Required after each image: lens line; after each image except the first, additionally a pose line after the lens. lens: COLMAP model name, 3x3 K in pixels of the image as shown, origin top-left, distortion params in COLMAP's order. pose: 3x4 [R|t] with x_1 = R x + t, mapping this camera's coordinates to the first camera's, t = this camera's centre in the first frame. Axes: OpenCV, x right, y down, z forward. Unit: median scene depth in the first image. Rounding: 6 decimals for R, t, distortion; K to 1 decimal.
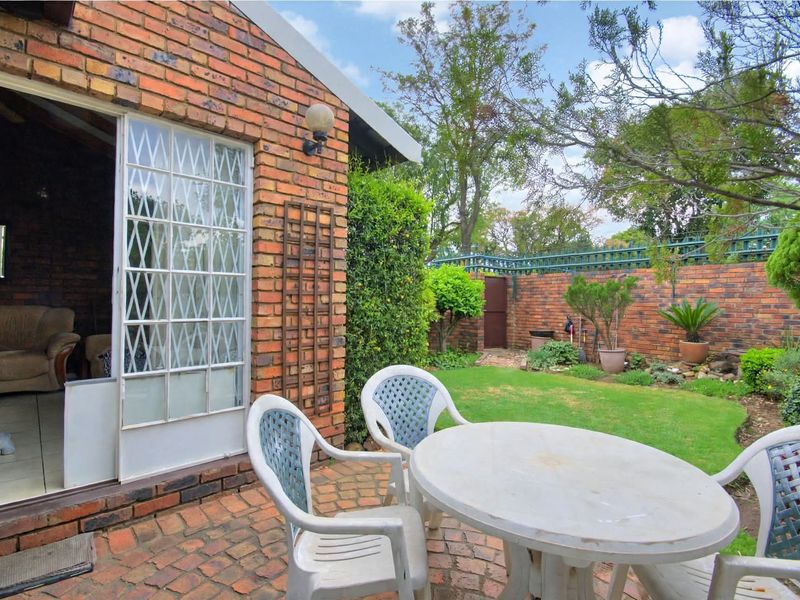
lens RADIAL K [[399.8, 0, 402.2], [0, 399.8, 296.3], [0, 0, 1]] dist [0.000610, -0.000397]
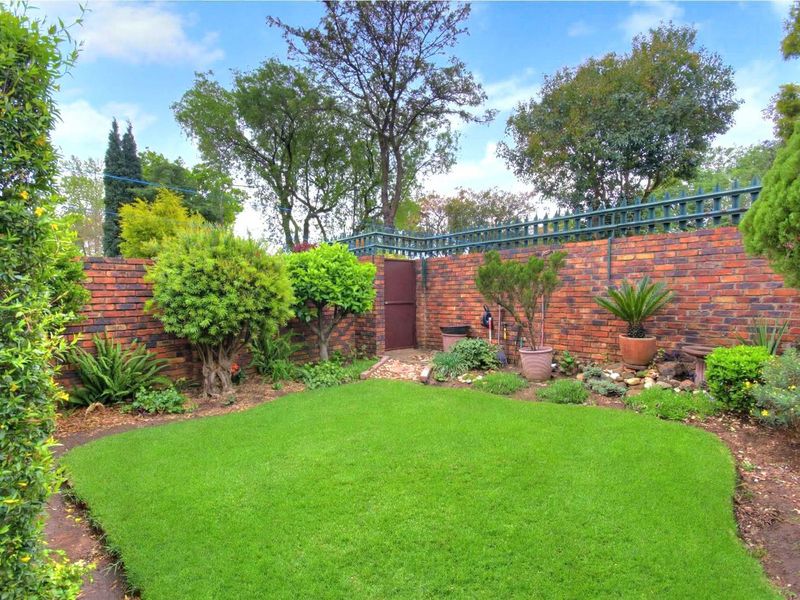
lens RADIAL K [[399.8, 0, 402.2], [0, 399.8, 296.3], [0, 0, 1]] dist [0.000610, -0.000397]
pose [[0.989853, -0.028433, 0.139223, 0.168391], [0.025878, 0.999462, 0.020130, 0.010401], [-0.139721, -0.016323, 0.990056, 0.282836]]
